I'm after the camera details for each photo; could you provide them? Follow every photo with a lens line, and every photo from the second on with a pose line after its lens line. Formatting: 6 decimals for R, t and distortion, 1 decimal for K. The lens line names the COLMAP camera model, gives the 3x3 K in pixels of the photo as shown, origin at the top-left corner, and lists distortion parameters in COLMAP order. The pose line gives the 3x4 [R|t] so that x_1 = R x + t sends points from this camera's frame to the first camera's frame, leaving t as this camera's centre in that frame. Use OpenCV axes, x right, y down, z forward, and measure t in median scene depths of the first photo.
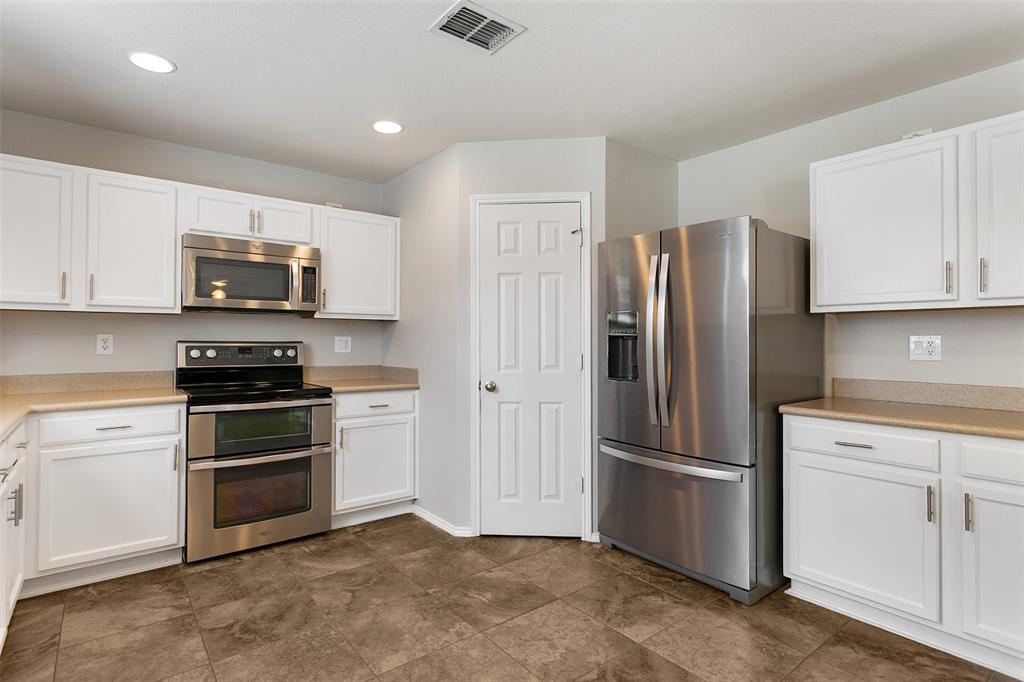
lens RADIAL K [[524.7, 0, 512.5], [0, 524.7, 332.5], [0, 0, 1]] dist [0.002031, 0.000129]
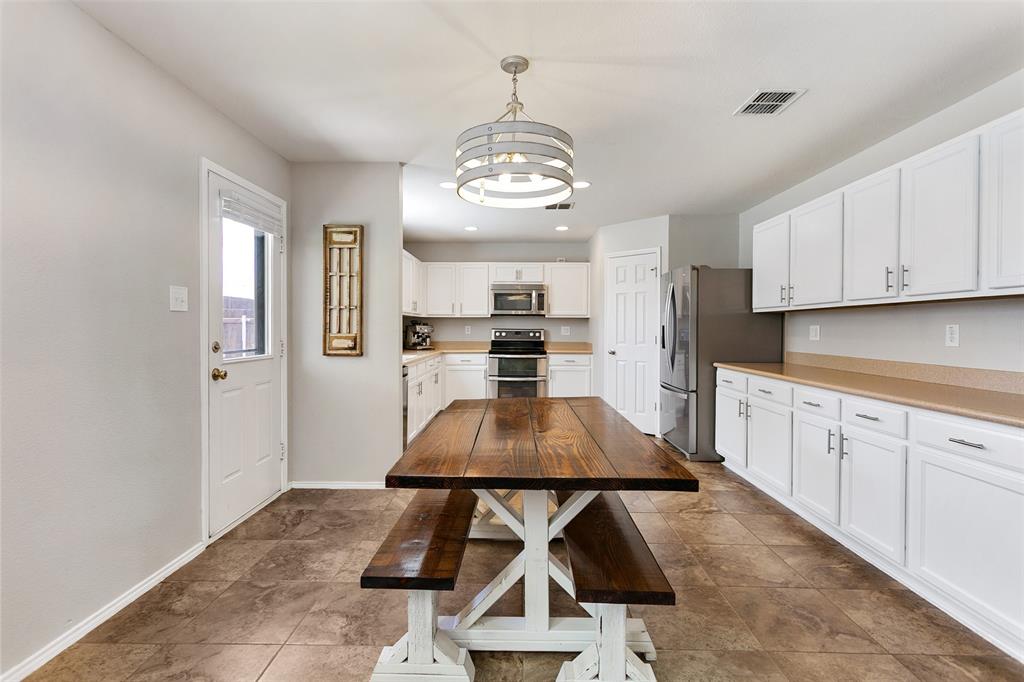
lens RADIAL K [[485.0, 0, 510.2], [0, 485.0, 330.7], [0, 0, 1]] dist [-0.000056, 0.000099]
pose [[0.772214, 0.002883, -0.635356, 0.808909], [0.009410, 0.999828, 0.015973, -0.009054], [0.635293, -0.018313, 0.772054, -0.629005]]
